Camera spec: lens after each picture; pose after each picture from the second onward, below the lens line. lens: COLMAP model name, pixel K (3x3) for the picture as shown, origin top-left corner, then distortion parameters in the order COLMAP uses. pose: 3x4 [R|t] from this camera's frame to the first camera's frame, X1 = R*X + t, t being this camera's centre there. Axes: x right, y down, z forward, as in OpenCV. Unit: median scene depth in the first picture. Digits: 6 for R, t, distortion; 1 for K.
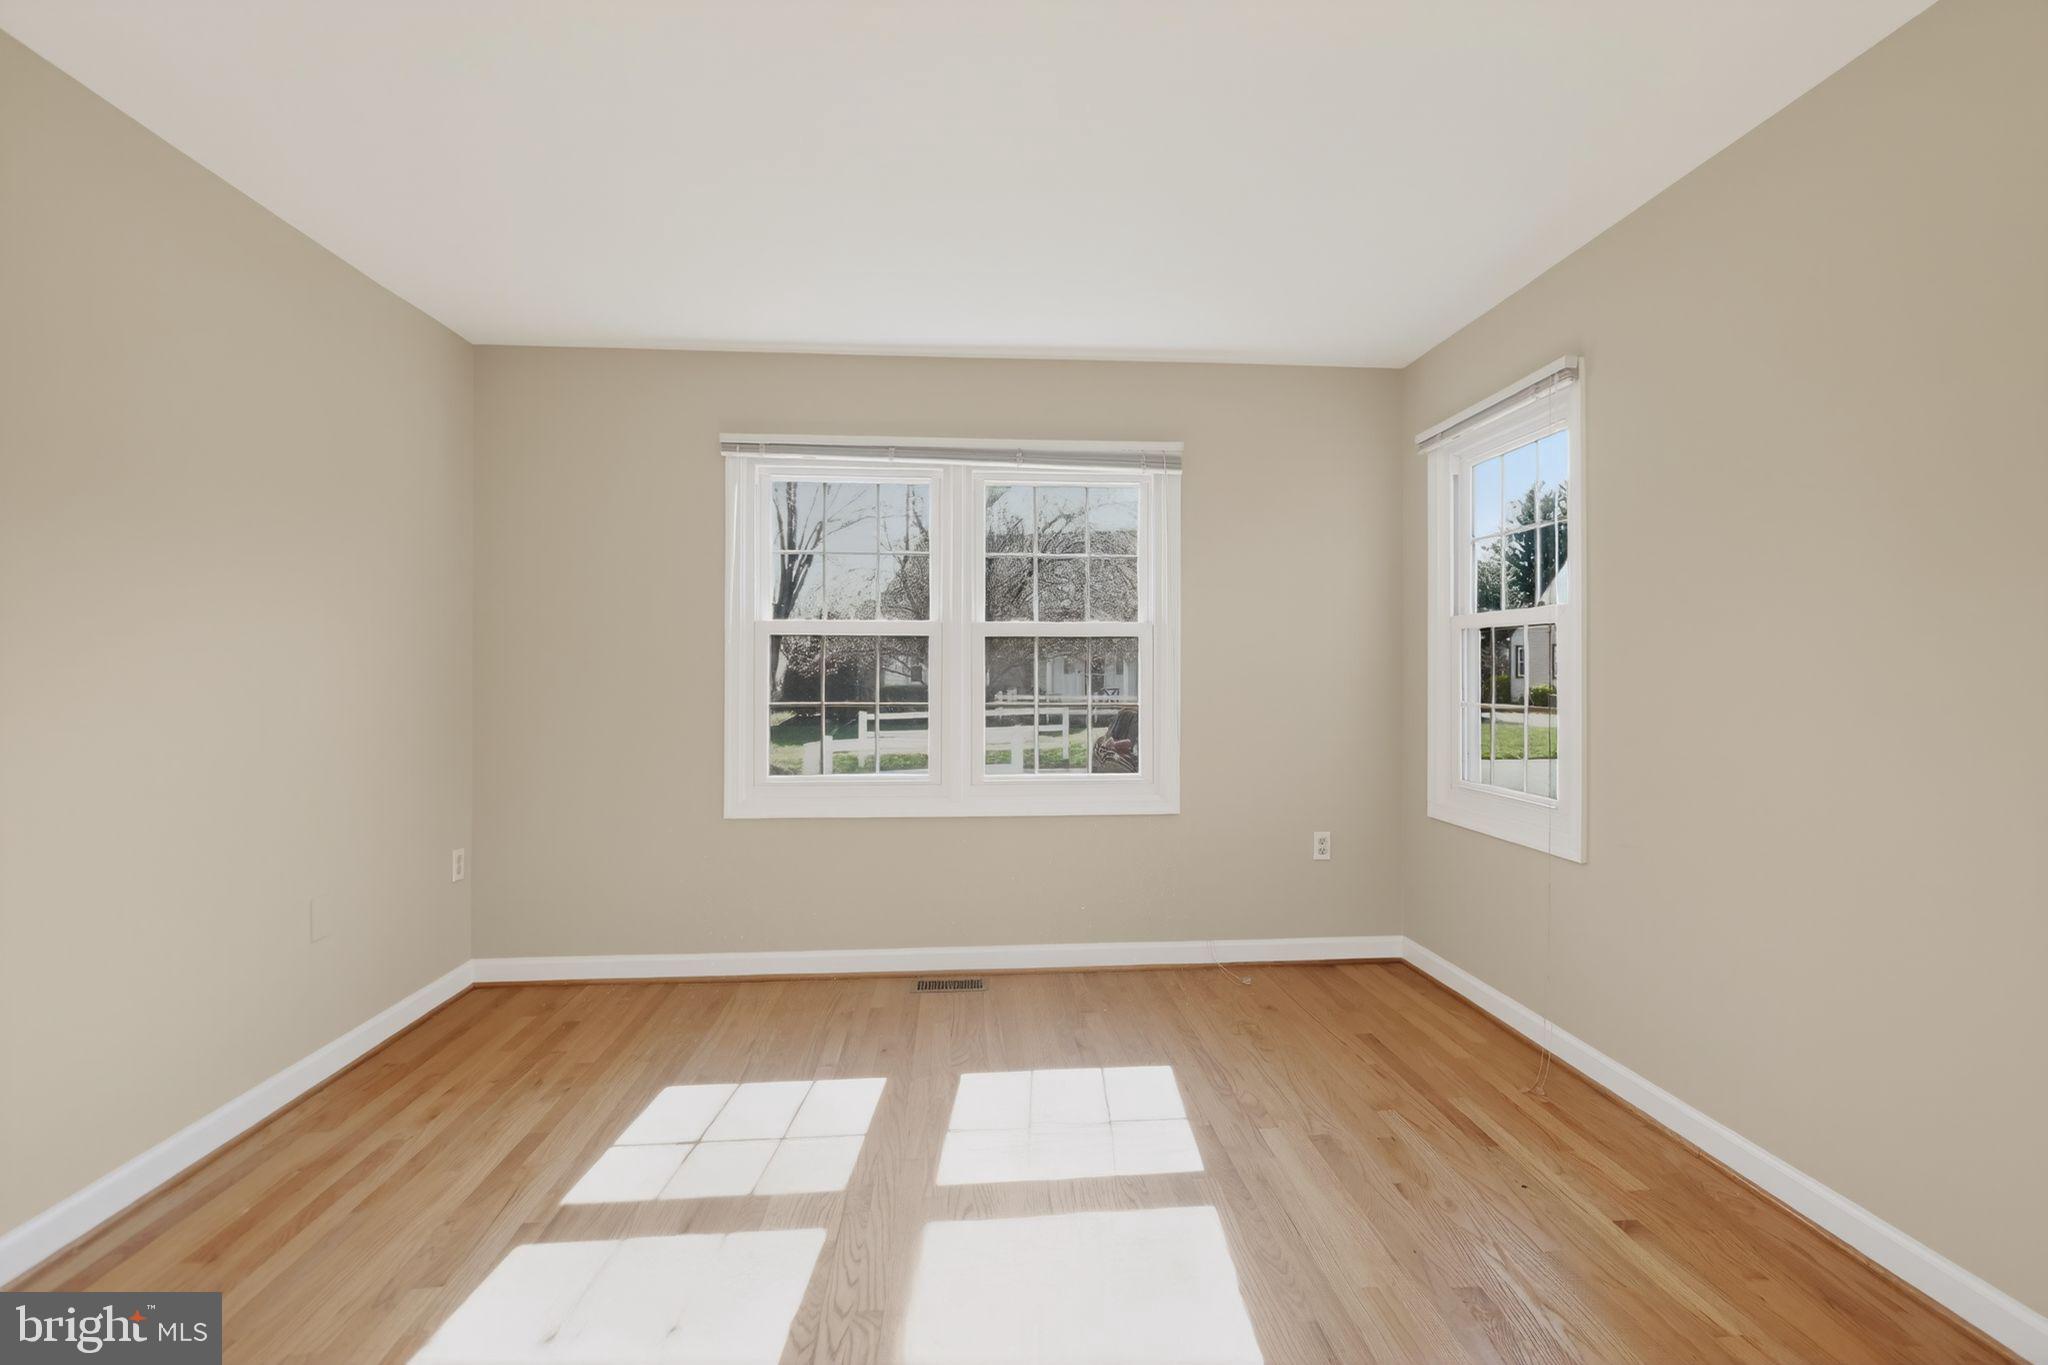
lens RADIAL K [[883.7, 0, 1023.2], [0, 883.7, 665.9], [0, 0, 1]] dist [-0.001452, -0.001491]
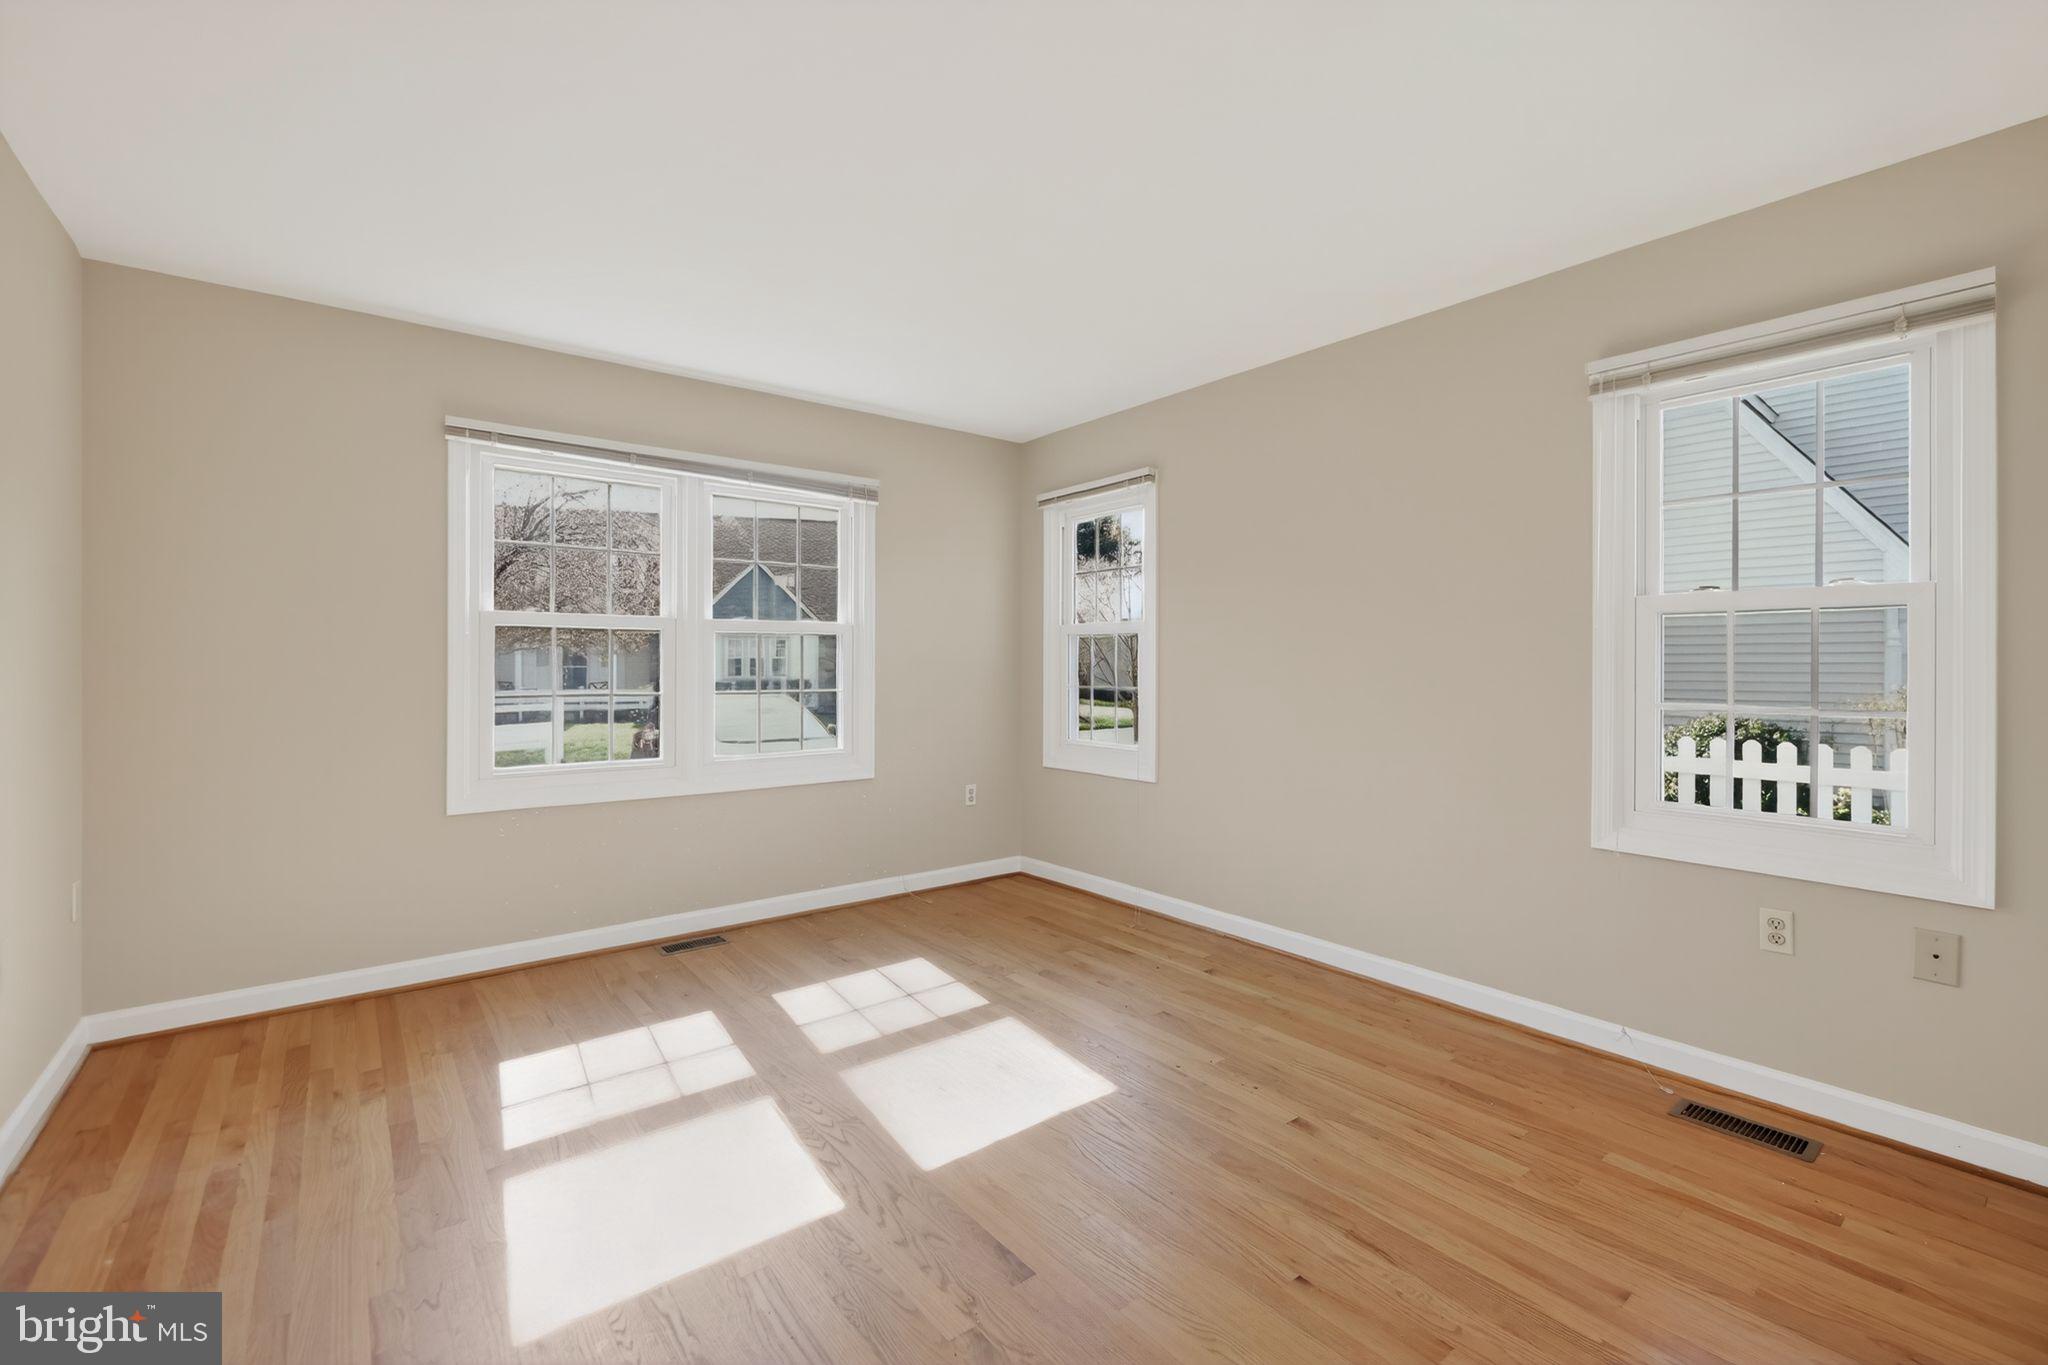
lens RADIAL K [[883.7, 0, 1027.0], [0, 883.7, 677.5], [0, 0, 1]] dist [-0.001452, -0.001491]
pose [[0.826429, -0.007518, 0.562991, -0.375780], [-0.004256, 0.999799, 0.019599, -0.000077], [-0.563025, -0.018593, 0.826231, -0.159952]]
